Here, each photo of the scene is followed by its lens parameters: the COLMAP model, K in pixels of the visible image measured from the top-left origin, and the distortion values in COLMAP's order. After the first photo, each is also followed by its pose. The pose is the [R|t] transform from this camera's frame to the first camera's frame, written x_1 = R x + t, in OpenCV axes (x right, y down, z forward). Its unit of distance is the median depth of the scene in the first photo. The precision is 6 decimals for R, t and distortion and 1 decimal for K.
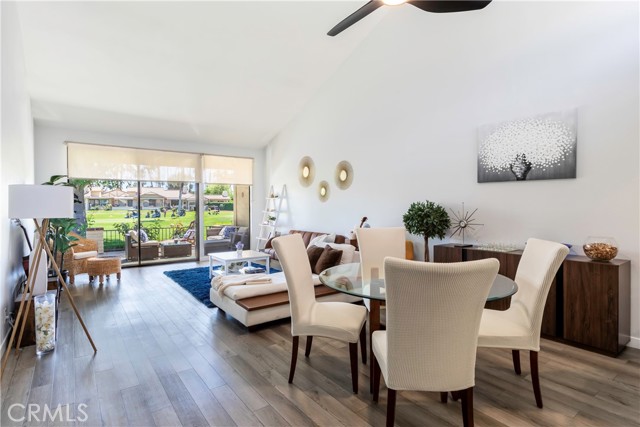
lens RADIAL K [[346.3, 0, 310.7], [0, 346.3, 207.0], [0, 0, 1]] dist [-0.000570, -0.000480]
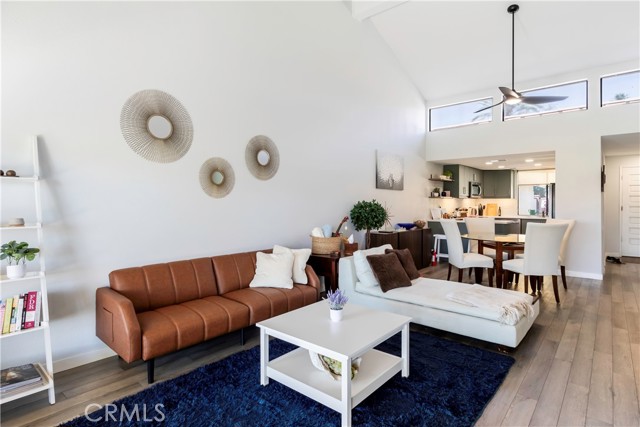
lens RADIAL K [[345.8, 0, 327.0], [0, 345.8, 201.6], [0, 0, 1]] dist [0.000351, -0.000285]
pose [[-0.271825, 0.007688, 0.962316, -0.492774], [0.006463, 0.999960, -0.006163, -0.003461], [-0.962325, 0.004544, -0.271864, 0.916117]]
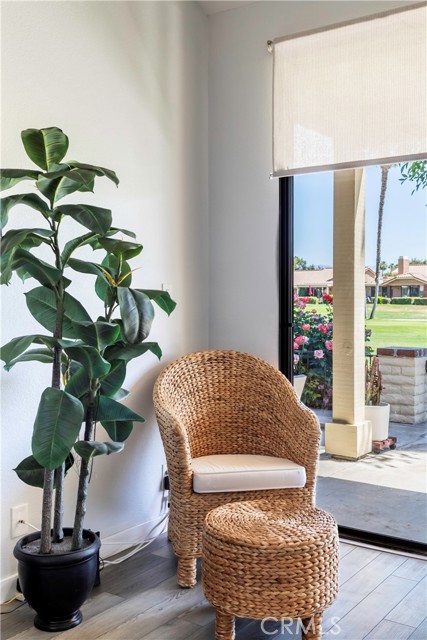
lens RADIAL K [[668.5, 0, 214.2], [0, 668.5, 308.4], [0, 0, 1]] dist [0.012574, 0.008130]
pose [[0.339983, 0.016599, -0.940285, -0.185630], [-0.008171, 0.999859, 0.014697, 0.012716], [0.940396, 0.002686, 0.340071, 0.697132]]
